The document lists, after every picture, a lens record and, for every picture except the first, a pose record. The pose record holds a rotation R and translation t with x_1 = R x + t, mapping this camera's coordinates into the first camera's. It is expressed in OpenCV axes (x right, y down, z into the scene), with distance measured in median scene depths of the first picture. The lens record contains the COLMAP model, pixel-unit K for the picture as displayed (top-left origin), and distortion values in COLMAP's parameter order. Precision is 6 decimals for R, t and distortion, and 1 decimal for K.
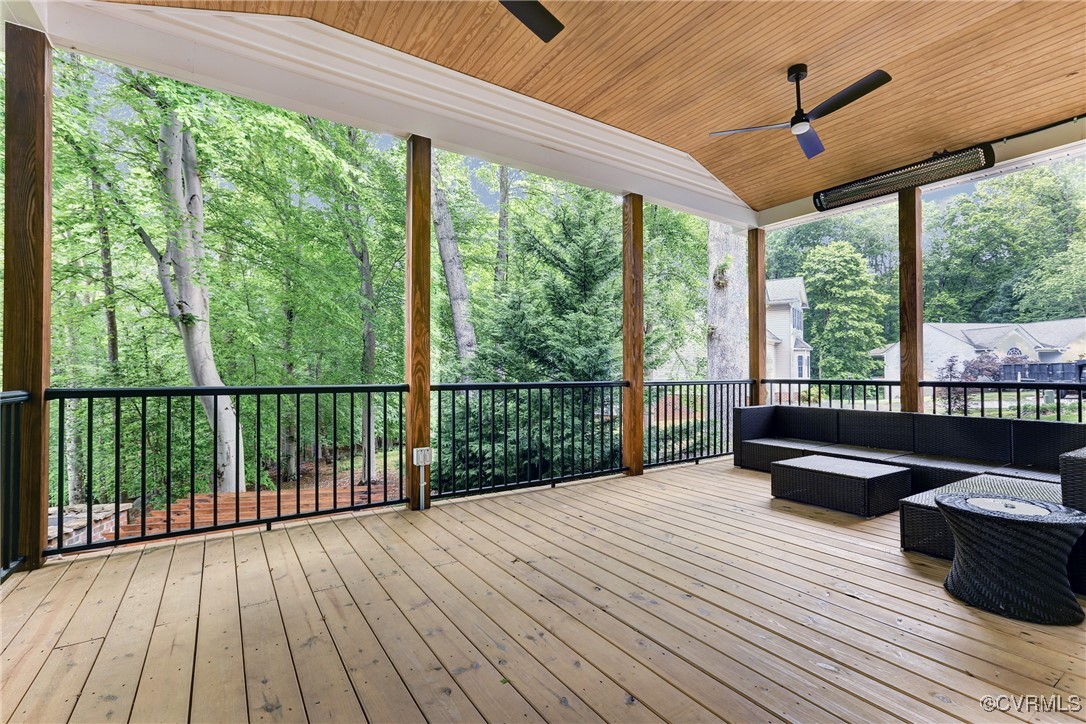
lens RADIAL K [[501.4, 0, 535.5], [0, 501.4, 370.6], [0, 0, 1]] dist [-0.027879, 0.000522]
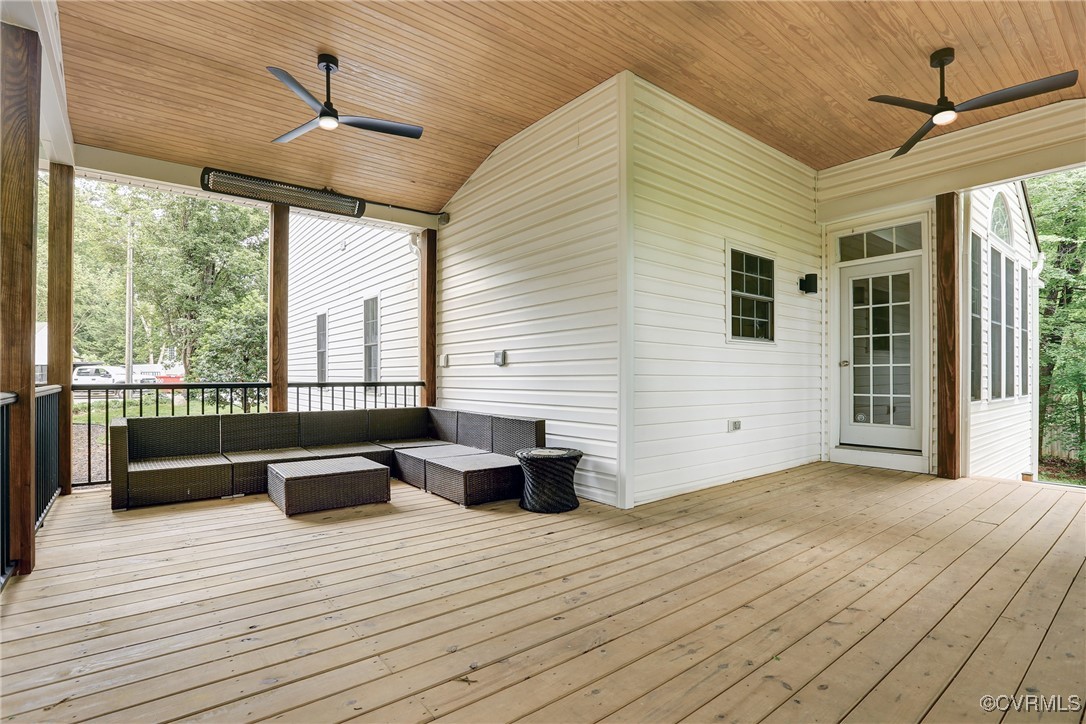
lens RADIAL K [[501.4, 0, 535.5], [0, 501.4, 370.6], [0, 0, 1]] dist [-0.027879, 0.000522]
pose [[-0.078414, 0.010645, 0.996864, -0.533227], [-0.006798, 0.999914, -0.011212, 0.004018], [-0.996898, -0.007655, -0.078335, 0.779503]]
